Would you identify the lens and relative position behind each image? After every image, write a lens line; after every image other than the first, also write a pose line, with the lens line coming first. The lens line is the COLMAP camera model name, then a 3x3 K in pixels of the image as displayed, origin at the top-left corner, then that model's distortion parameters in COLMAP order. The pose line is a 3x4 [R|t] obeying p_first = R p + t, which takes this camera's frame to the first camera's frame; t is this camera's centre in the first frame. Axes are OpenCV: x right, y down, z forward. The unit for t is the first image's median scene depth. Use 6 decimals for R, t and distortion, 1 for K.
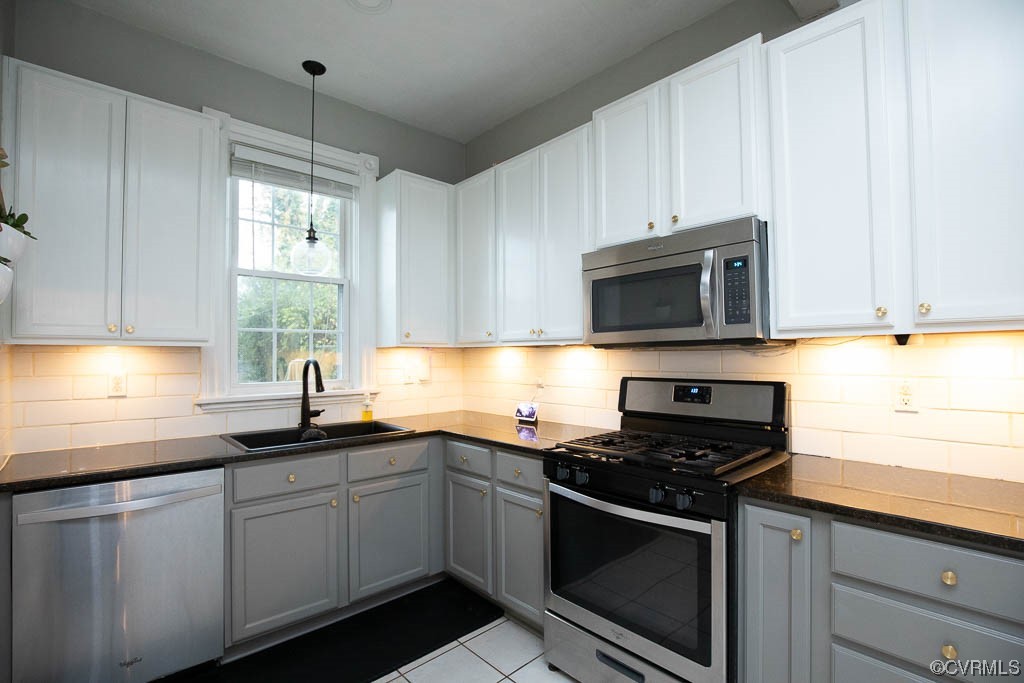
lens RADIAL K [[496.9, 0, 529.0], [0, 496.9, 343.4], [0, 0, 1]] dist [-0.043283, 0.000195]
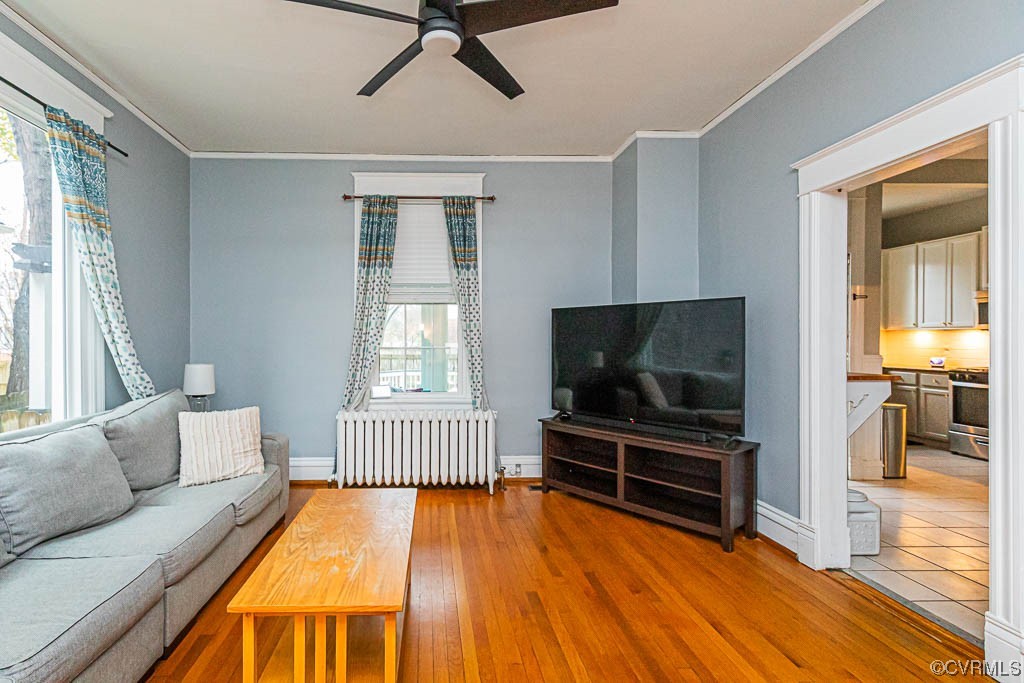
lens RADIAL K [[498.6, 0, 417.7], [0, 498.6, 337.3], [0, 0, 1]] dist [0.001204, 0.000261]
pose [[0.706155, 0.004840, -0.708041, -0.080023], [0.010274, 0.999801, 0.017080, -0.027344], [0.707983, -0.019336, 0.705965, -2.691953]]
